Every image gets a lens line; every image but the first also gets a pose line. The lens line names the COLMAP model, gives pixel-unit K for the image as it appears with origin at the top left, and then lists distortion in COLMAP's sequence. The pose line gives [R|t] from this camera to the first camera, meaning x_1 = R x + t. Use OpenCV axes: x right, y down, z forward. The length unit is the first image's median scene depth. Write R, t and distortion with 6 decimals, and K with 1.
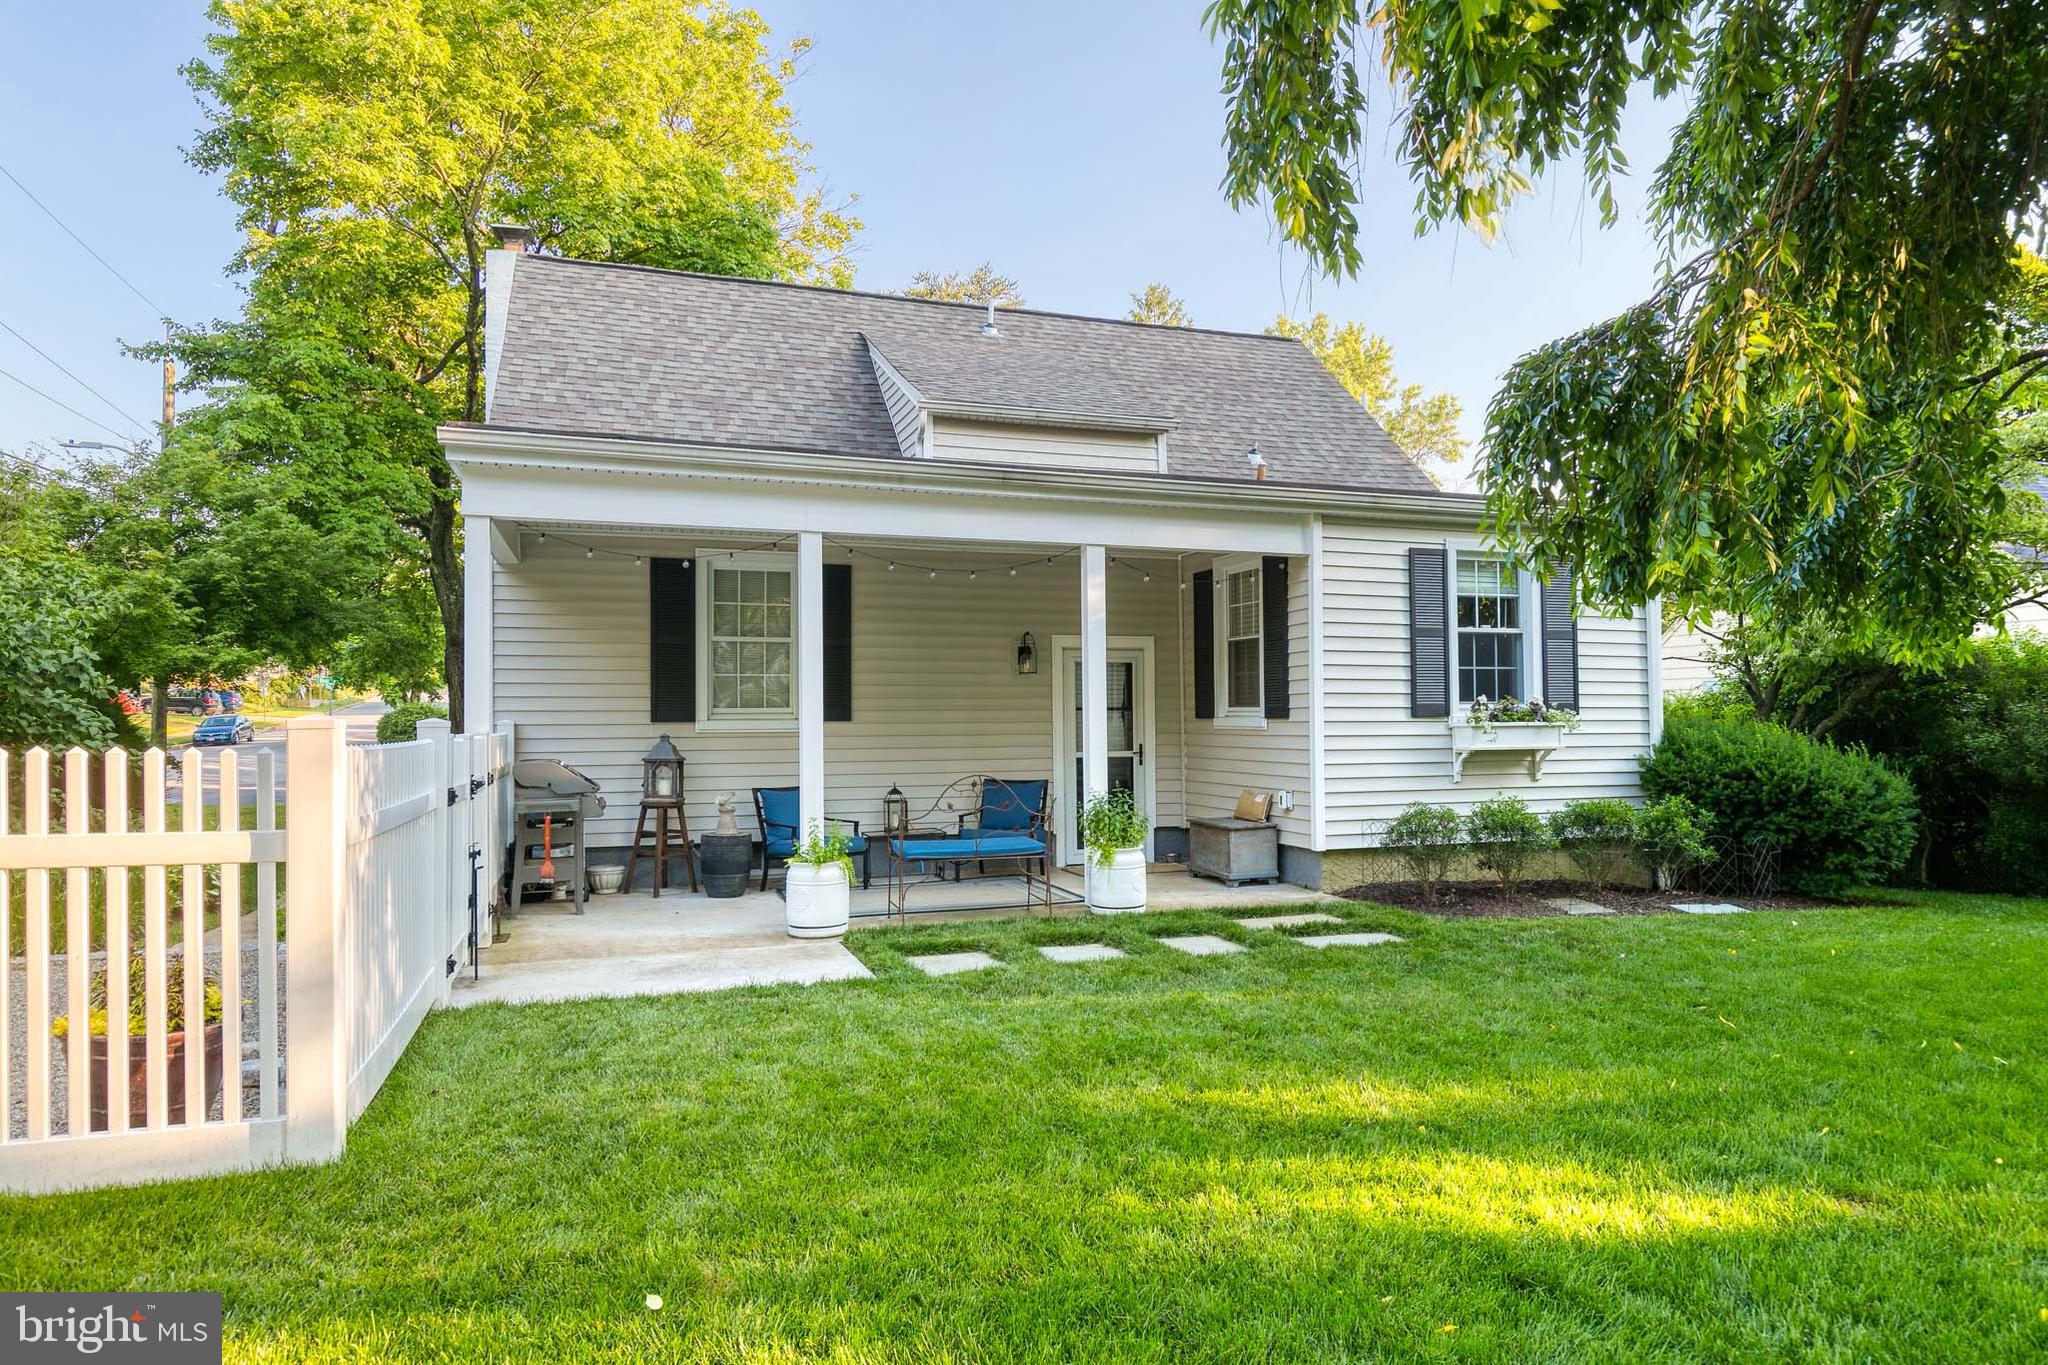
lens RADIAL K [[1274.1, 0, 1058.3], [0, 1274.1, 682.1], [0, 0, 1]] dist [0.012576, 0.000910]
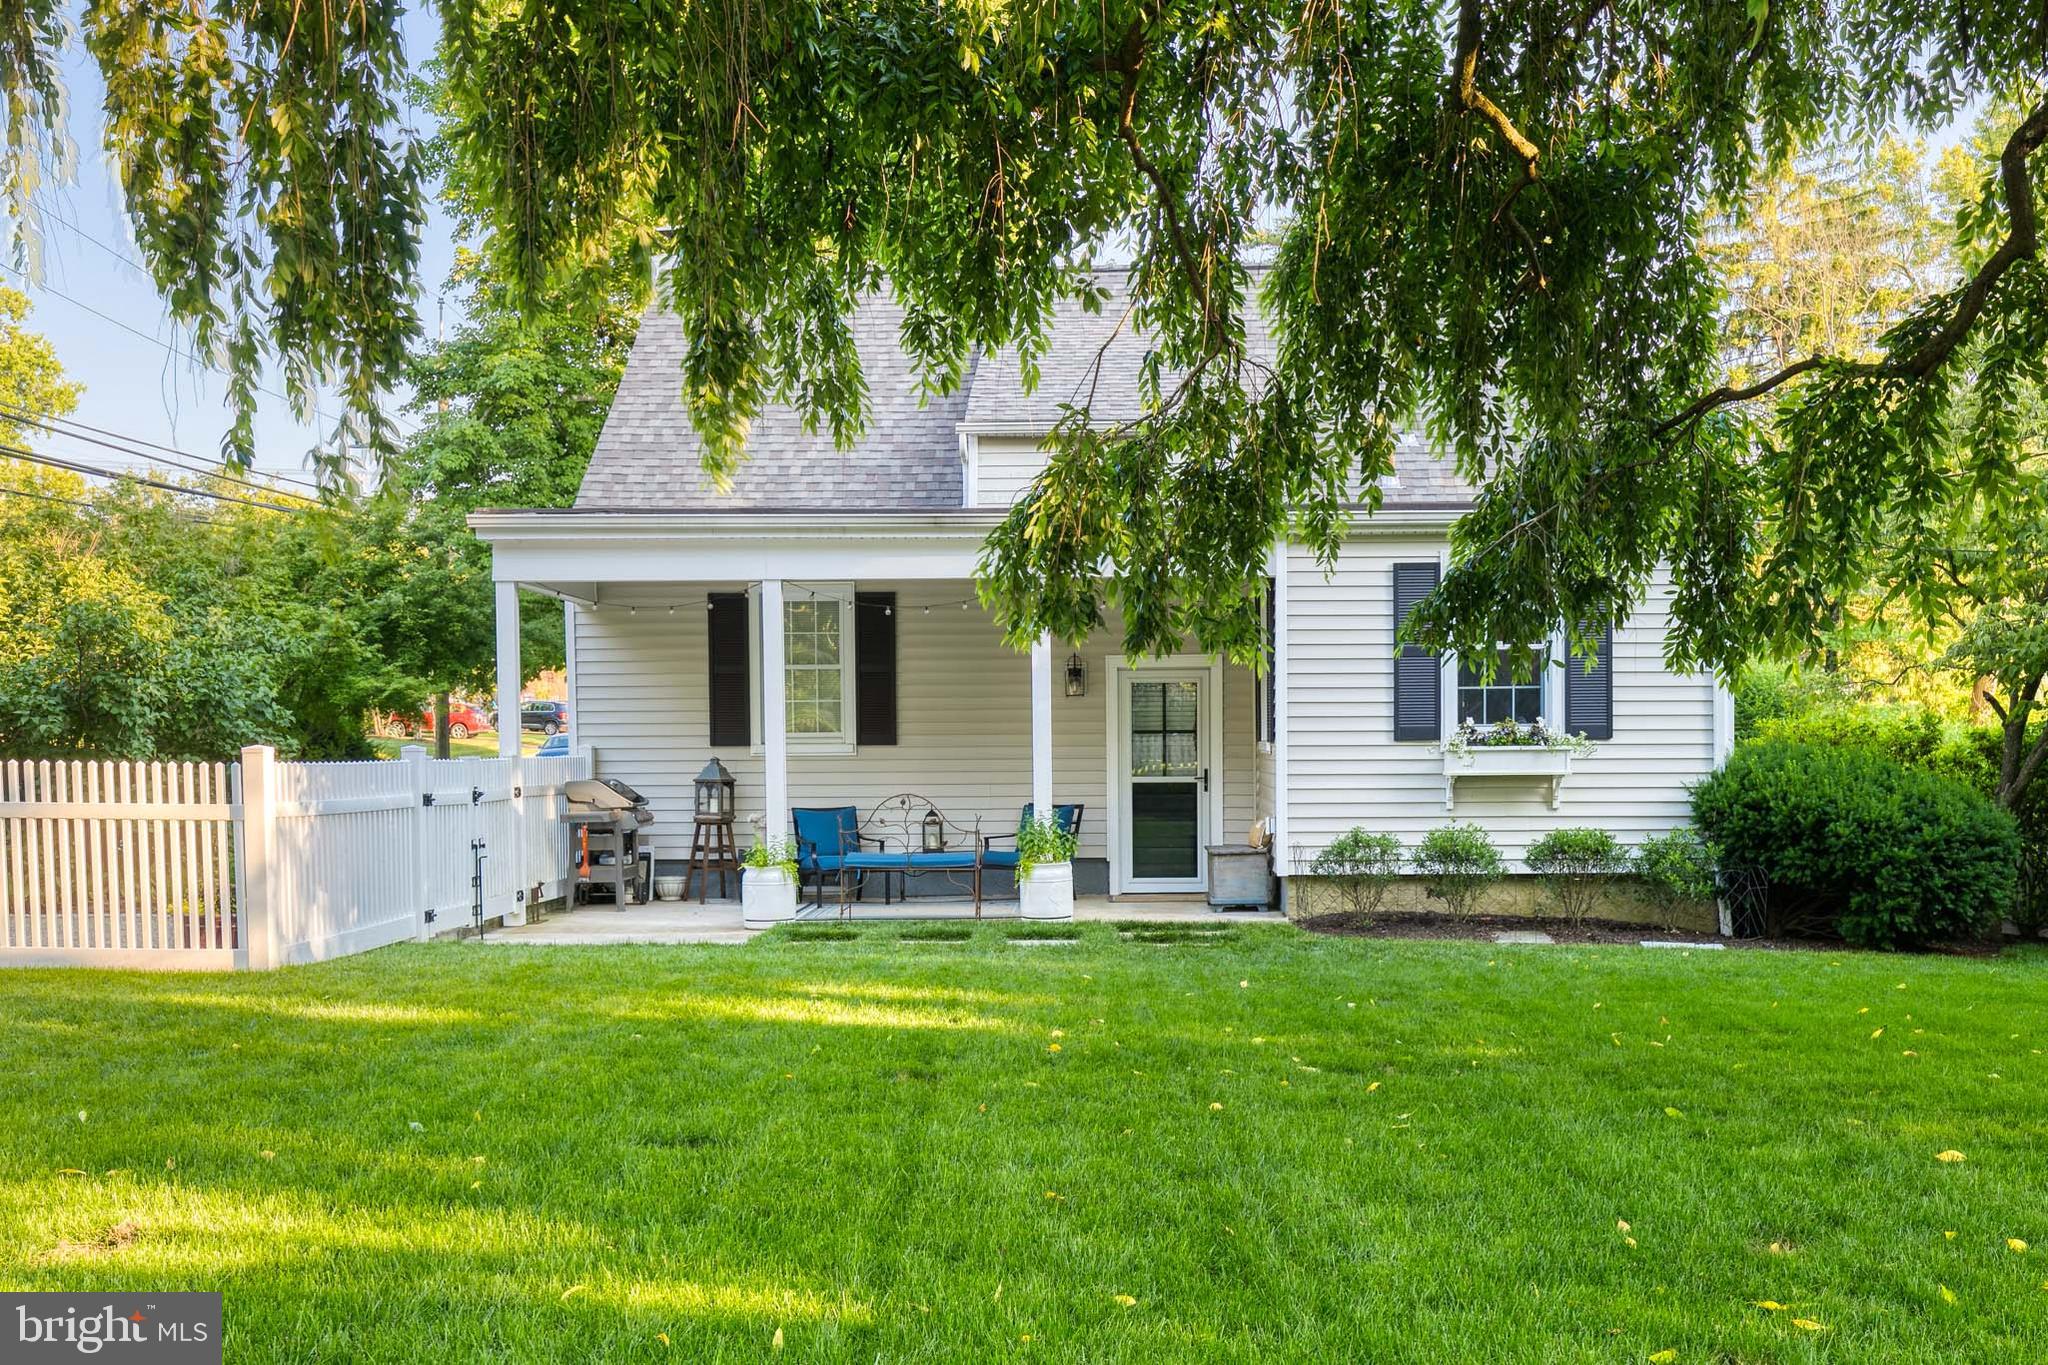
lens RADIAL K [[2011.2, 0, 1034.6], [0, 2011.2, 784.2], [0, 0, 1]] dist [-0.005264, 0.006733]
pose [[0.928104, 0.006754, -0.372259, 0.581817], [0.013083, 0.998626, 0.050736, -0.019726], [0.372090, -0.051959, 0.926741, -0.489635]]
